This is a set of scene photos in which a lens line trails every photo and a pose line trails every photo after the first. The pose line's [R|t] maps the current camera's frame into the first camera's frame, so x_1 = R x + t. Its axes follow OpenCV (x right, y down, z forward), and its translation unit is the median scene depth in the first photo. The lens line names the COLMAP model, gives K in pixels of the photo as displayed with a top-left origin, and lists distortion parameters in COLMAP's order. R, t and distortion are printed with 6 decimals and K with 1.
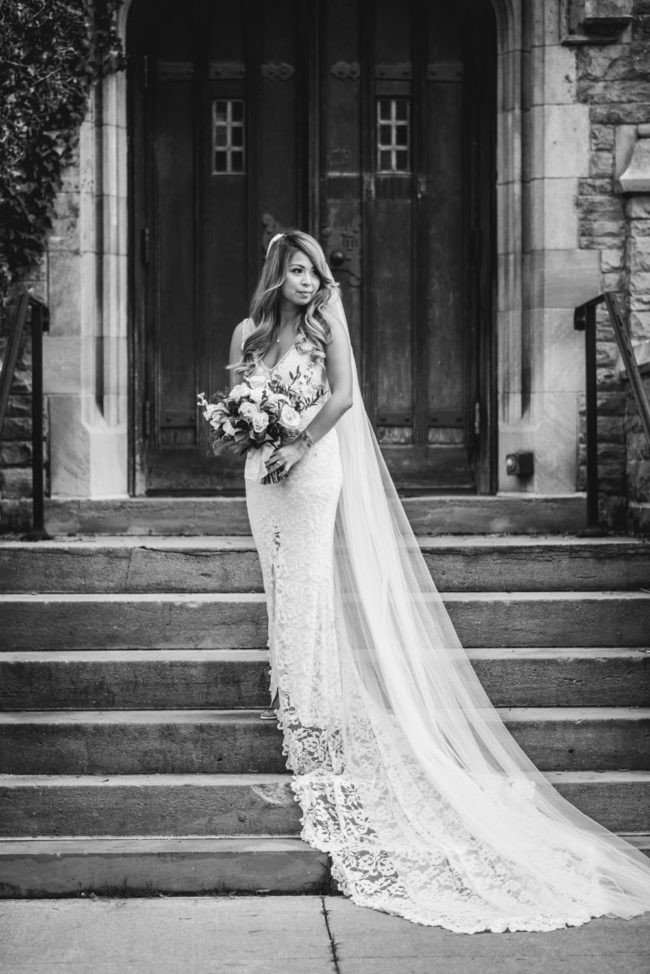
lens RADIAL K [[2421.4, 0, 325.0], [0, 2421.4, 487.0], [0, 0, 1]] dist [0.039988, 1.058414]
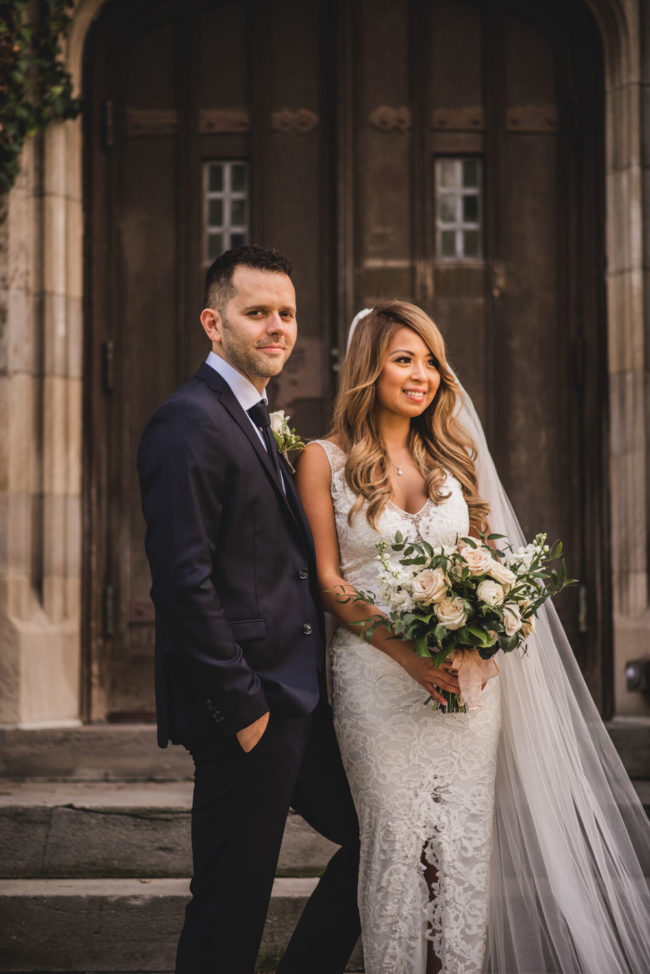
lens RADIAL K [[2357.9, 0, 325.0], [0, 2357.9, 487.0], [0, 0, 1]] dist [0.097134, 0.146411]
pose [[0.998906, -0.005580, -0.046433, 0.021413], [0.001594, 0.996342, -0.085443, -0.005675], [0.046740, 0.085275, 0.995261, 0.329523]]
